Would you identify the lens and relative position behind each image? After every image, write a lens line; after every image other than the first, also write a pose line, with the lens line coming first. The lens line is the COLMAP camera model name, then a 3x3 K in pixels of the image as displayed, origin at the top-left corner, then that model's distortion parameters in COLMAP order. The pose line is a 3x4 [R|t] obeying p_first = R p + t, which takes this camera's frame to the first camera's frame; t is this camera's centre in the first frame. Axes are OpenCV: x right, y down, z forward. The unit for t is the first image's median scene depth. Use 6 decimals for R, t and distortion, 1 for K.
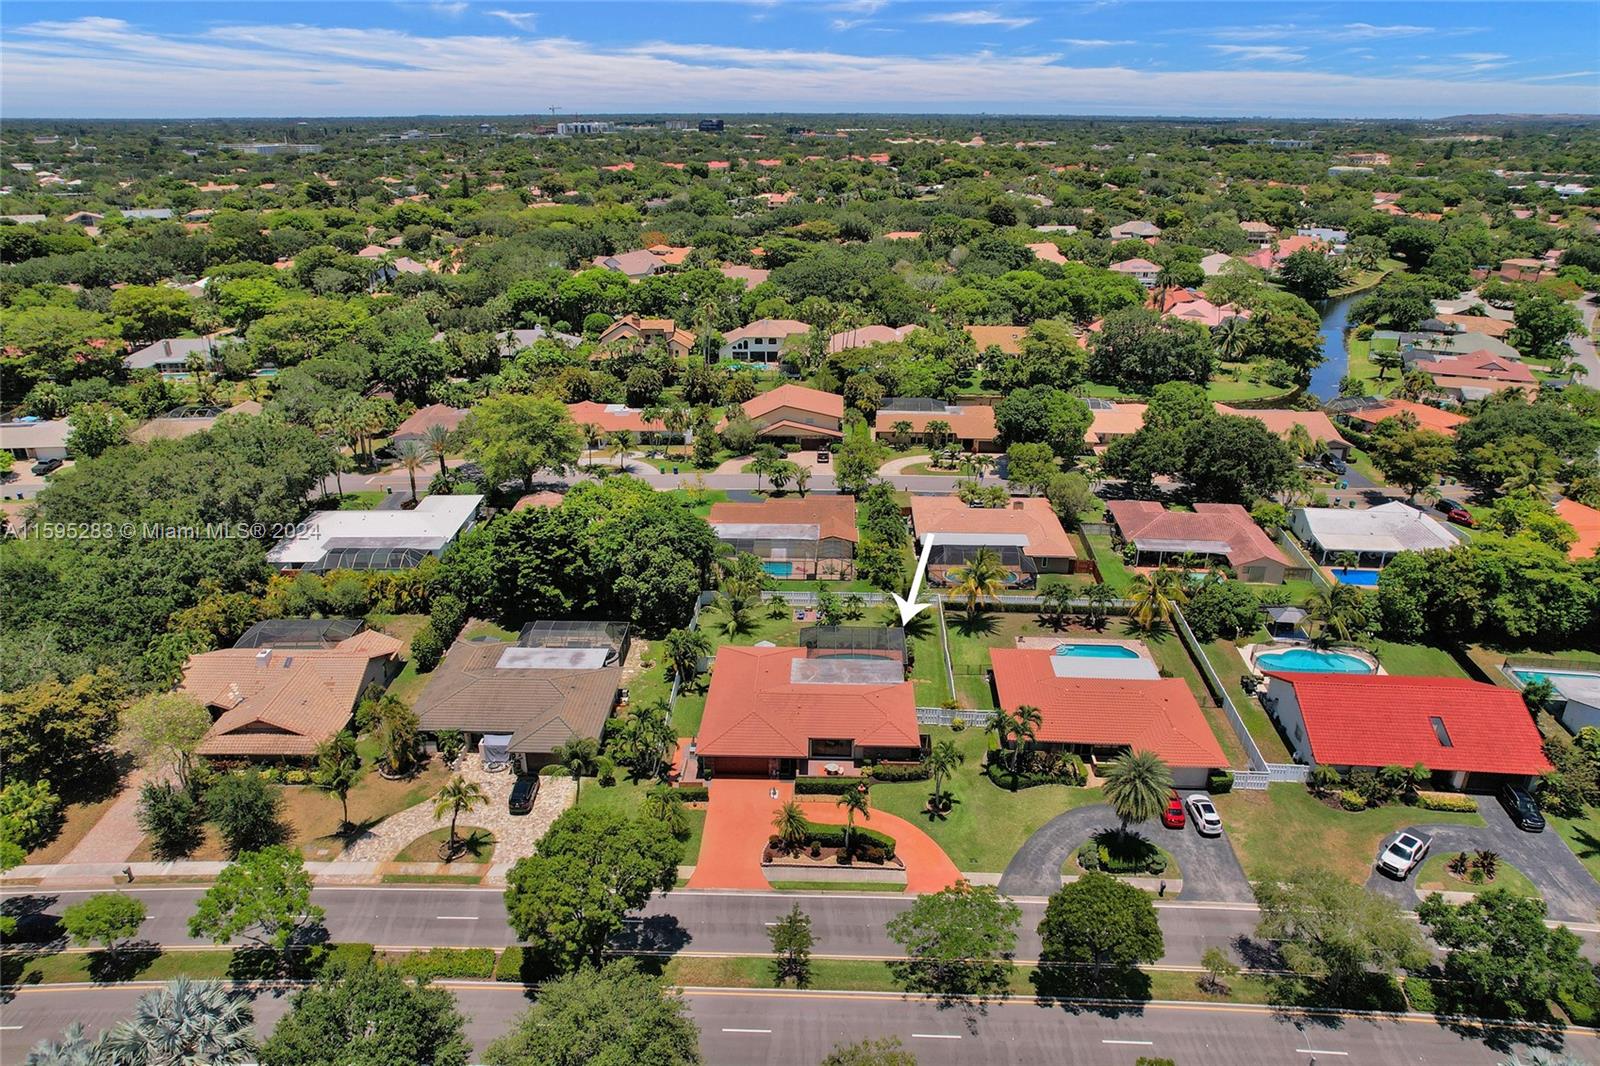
lens RADIAL K [[1045.0, 0, 802.5], [0, 1045.0, 545.3], [0, 0, 1]] dist [-0.066662, 0.050004]
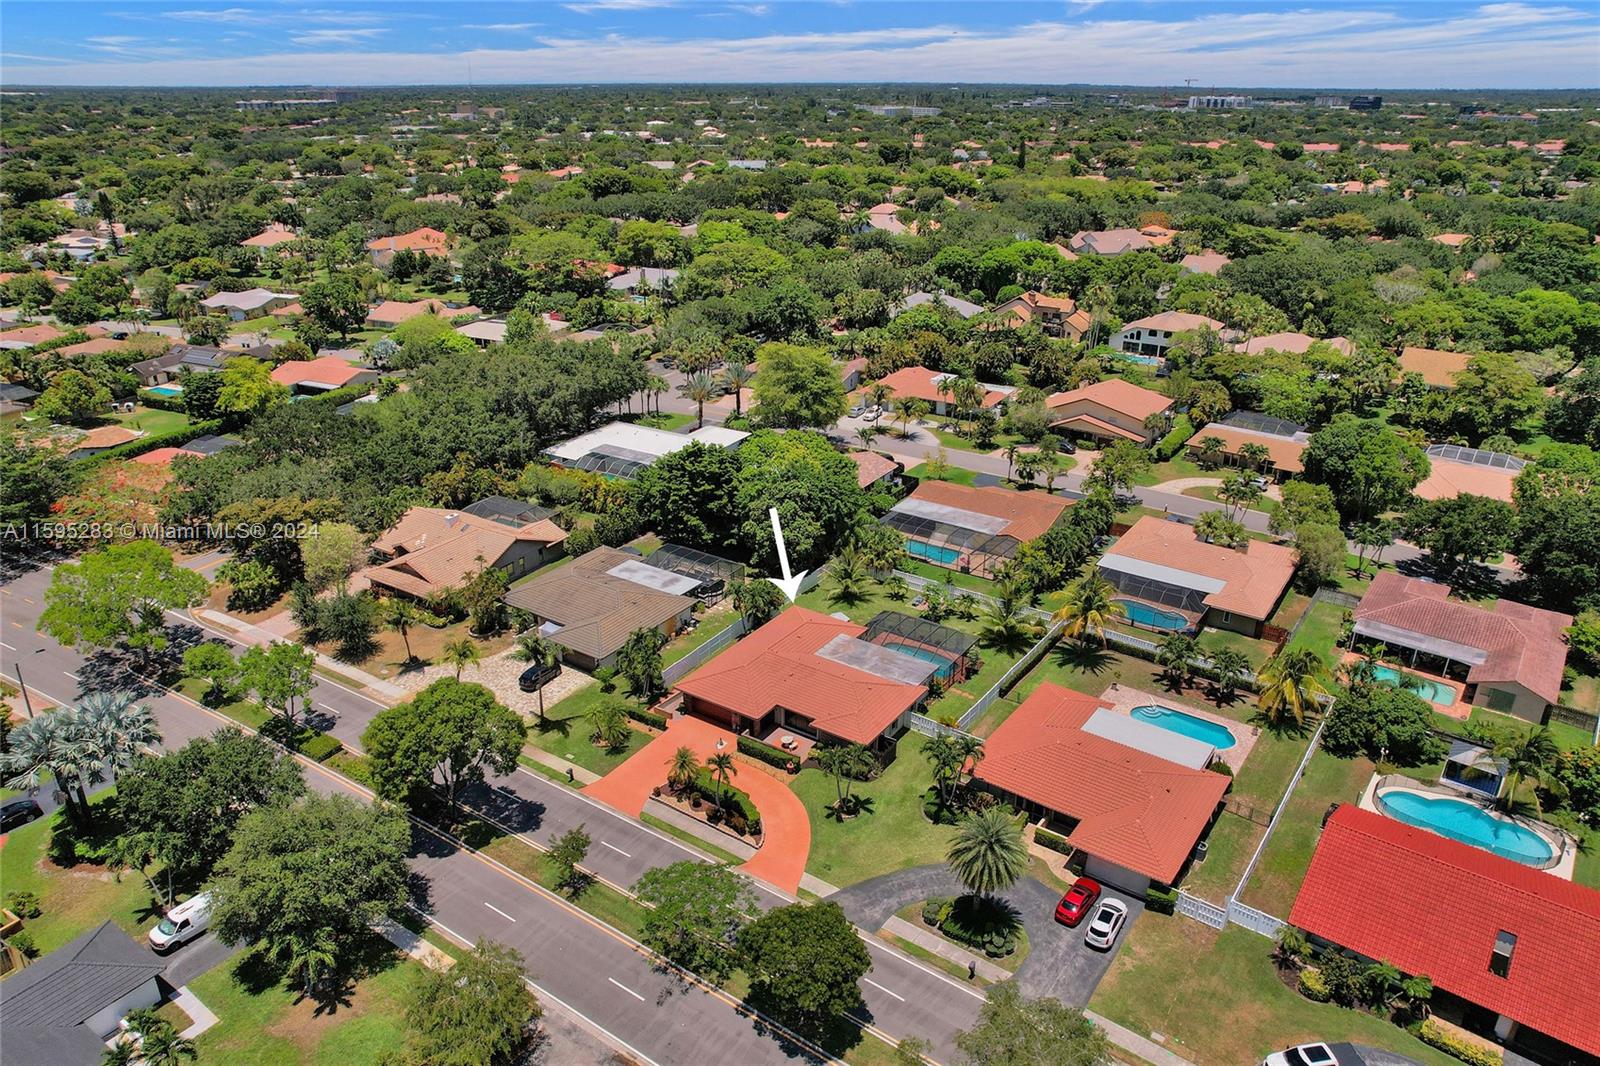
lens RADIAL K [[1060.2, 0, 802.2], [0, 1060.2, 536.8], [0, 0, 1]] dist [-0.077002, 0.069813]
pose [[0.846869, 0.214609, -0.486576, 0.336753], [-0.208518, 0.975692, 0.067420, -0.032233], [0.489217, 0.044364, 0.871033, 0.081596]]
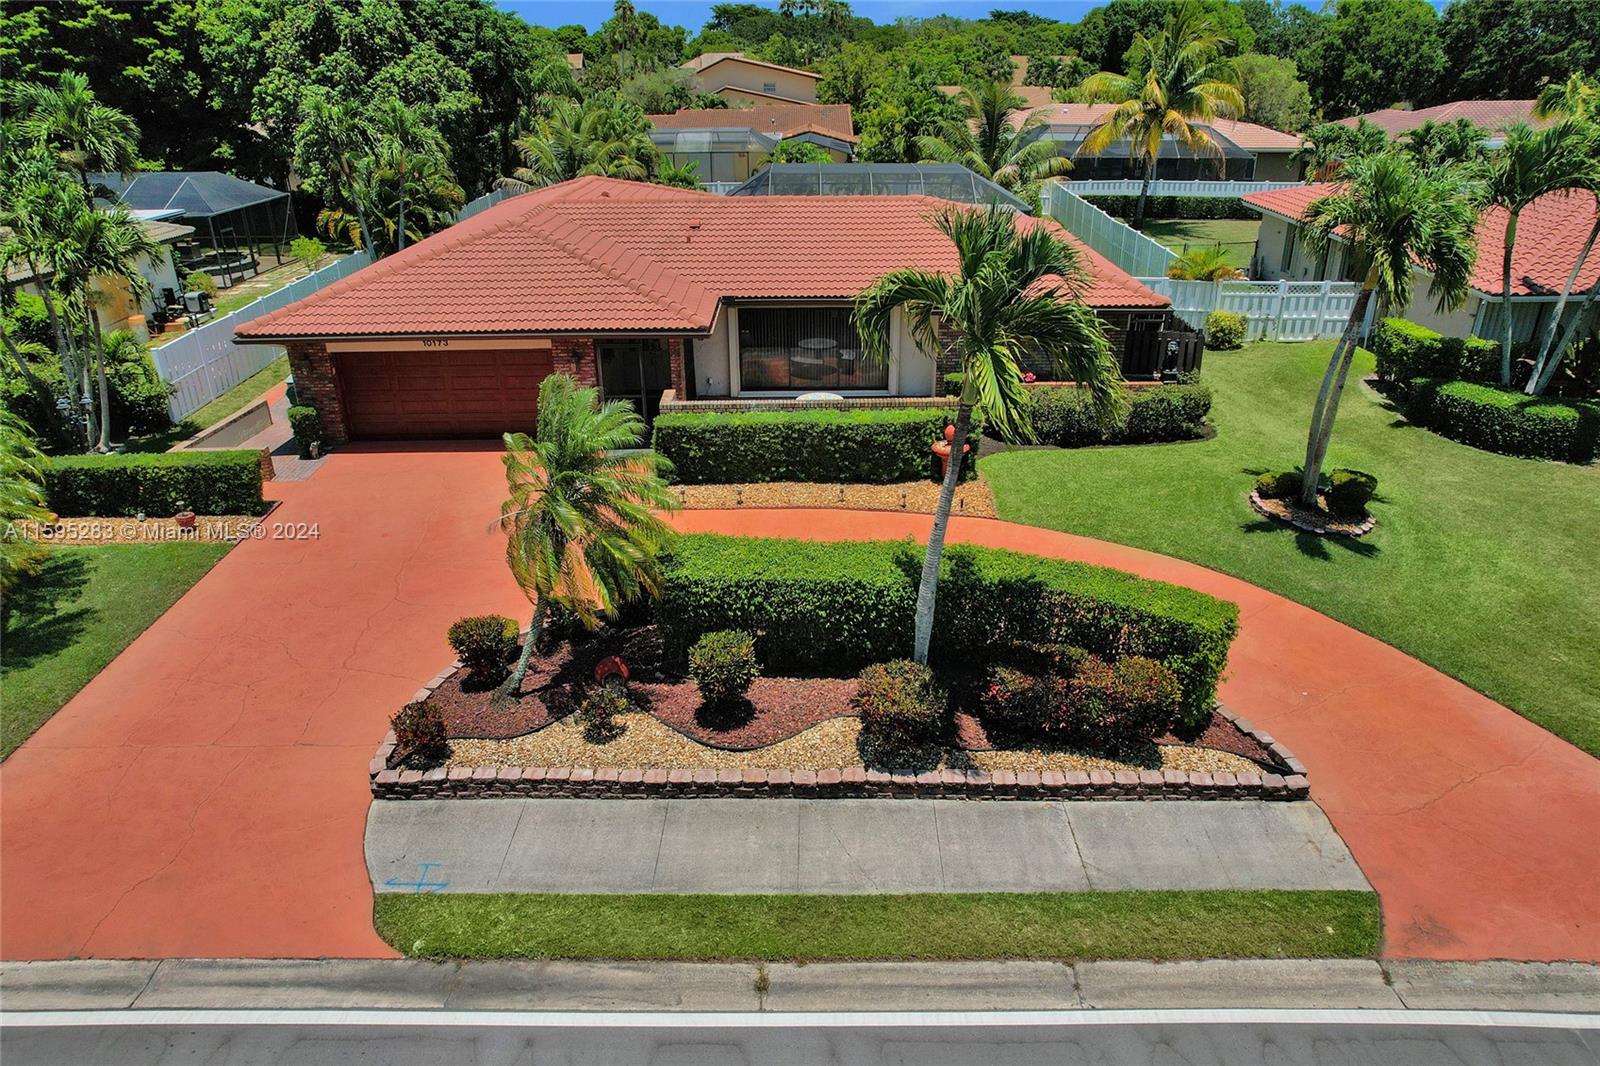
lens RADIAL K [[1060.2, 0, 802.2], [0, 1060.2, 536.8], [0, 0, 1]] dist [-0.077002, 0.069813]
pose [[0.999667, -0.016454, 0.019881, 0.013255], [0.015642, 0.999062, 0.040367, 0.160985], [-0.020526, -0.040043, 0.998987, 0.511752]]
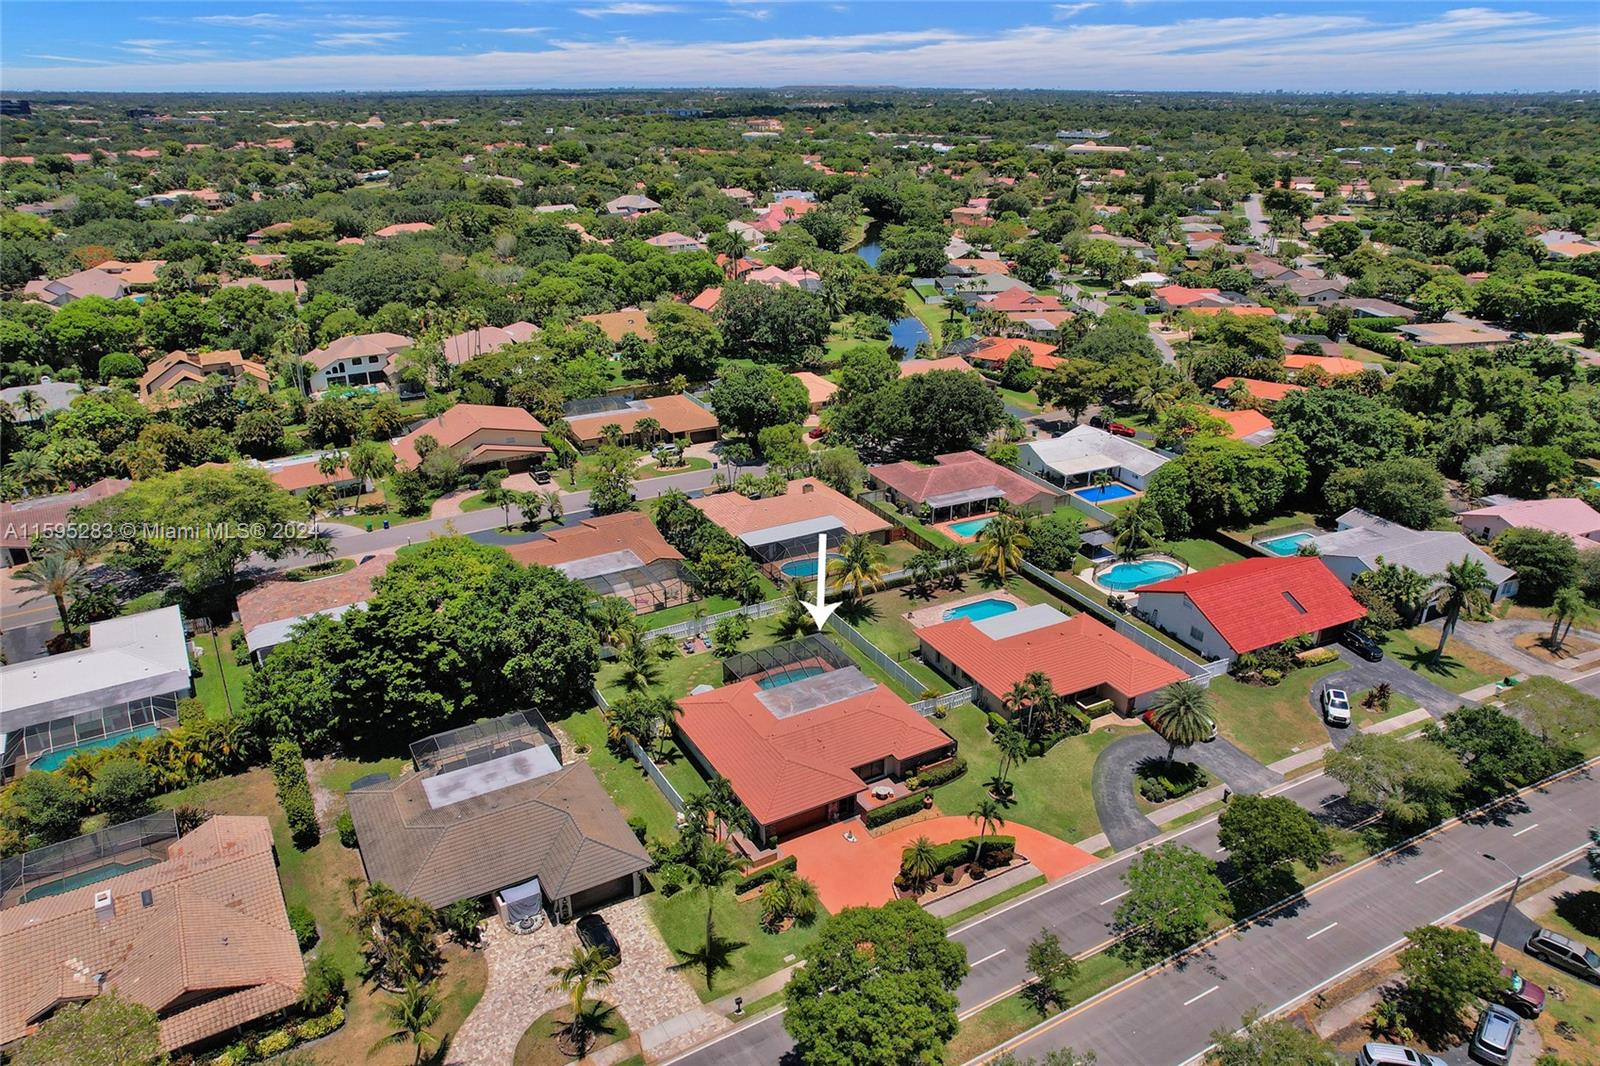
lens RADIAL K [[1060.2, 0, 802.2], [0, 1060.2, 536.8], [0, 0, 1]] dist [-0.077002, 0.069813]
pose [[0.855804, -0.204958, 0.474966, -0.303094], [0.200521, 0.977811, 0.060643, -0.058560], [-0.476856, 0.043341, 0.877912, 0.124835]]
